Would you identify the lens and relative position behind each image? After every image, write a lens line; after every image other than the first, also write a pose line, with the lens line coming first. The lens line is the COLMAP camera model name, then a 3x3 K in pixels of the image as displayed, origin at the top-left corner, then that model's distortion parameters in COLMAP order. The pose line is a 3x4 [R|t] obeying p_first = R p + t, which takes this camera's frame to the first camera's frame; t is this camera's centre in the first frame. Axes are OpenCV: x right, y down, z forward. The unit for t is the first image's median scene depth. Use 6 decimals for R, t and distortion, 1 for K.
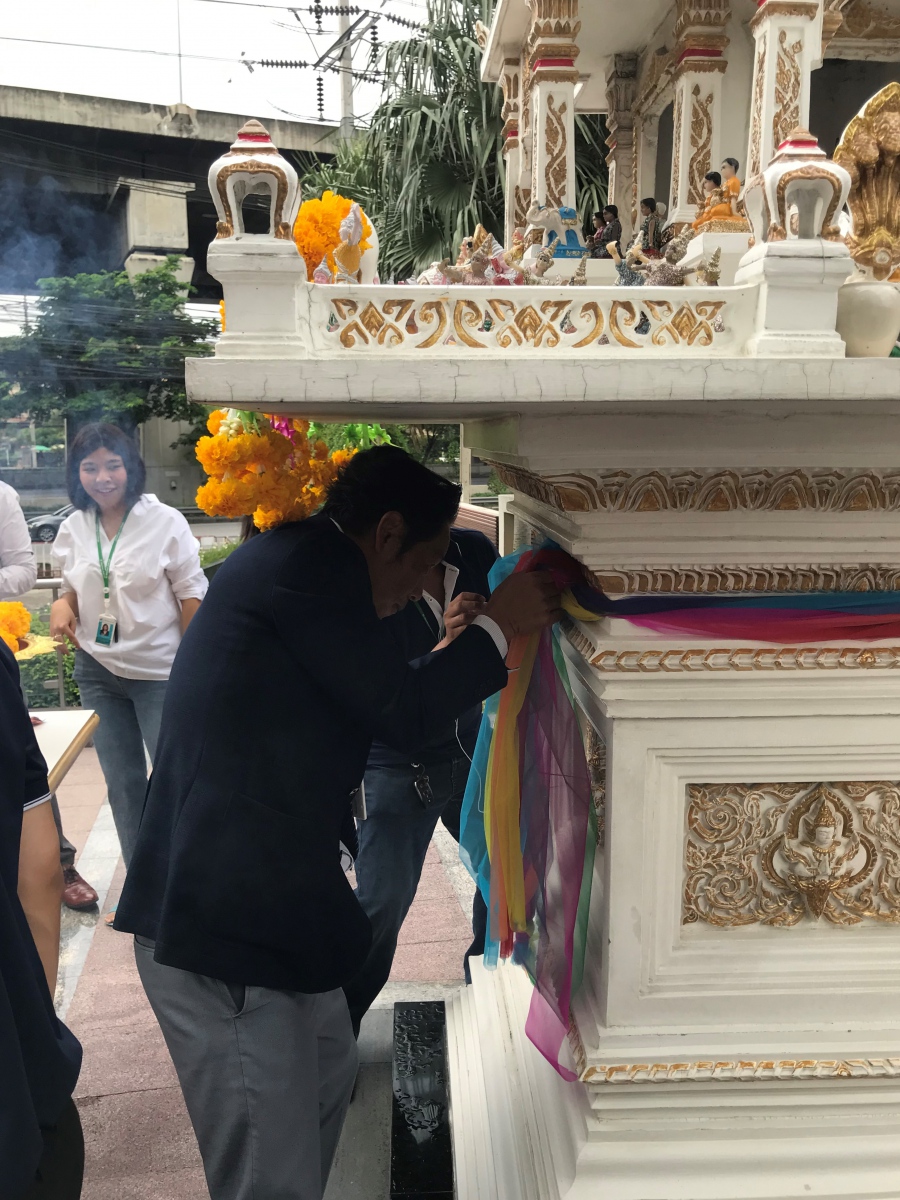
lens RADIAL K [[1006.4, 0, 456.7], [0, 1006.4, 601.2], [0, 0, 1]] dist [0.007326, -0.011771]
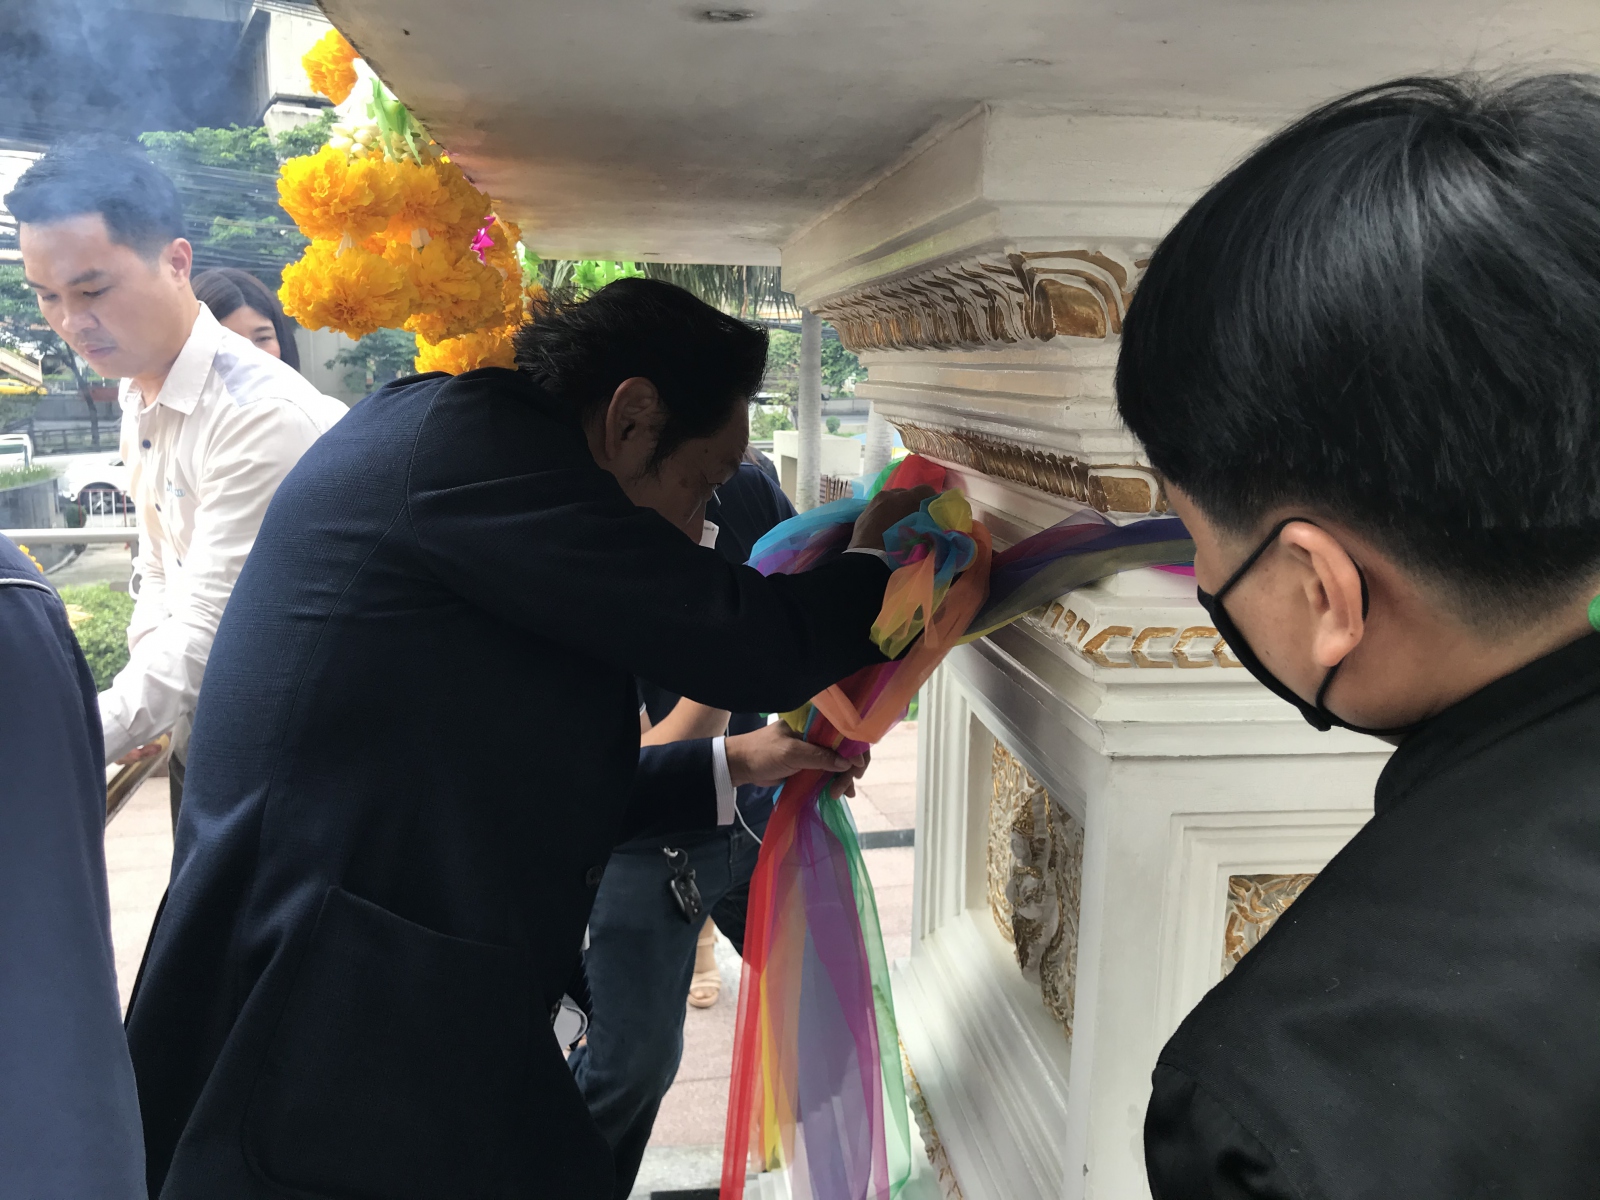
lens RADIAL K [[1307.4, 0, 796.7], [0, 1307.4, 596.0], [0, 0, 1]] dist [-0.000210, 0.019403]
pose [[0.997626, 0.007589, 0.068450, -0.050423], [-0.008601, 0.999858, 0.014499, 0.023448], [-0.068330, -0.015054, 0.997549, 0.316512]]
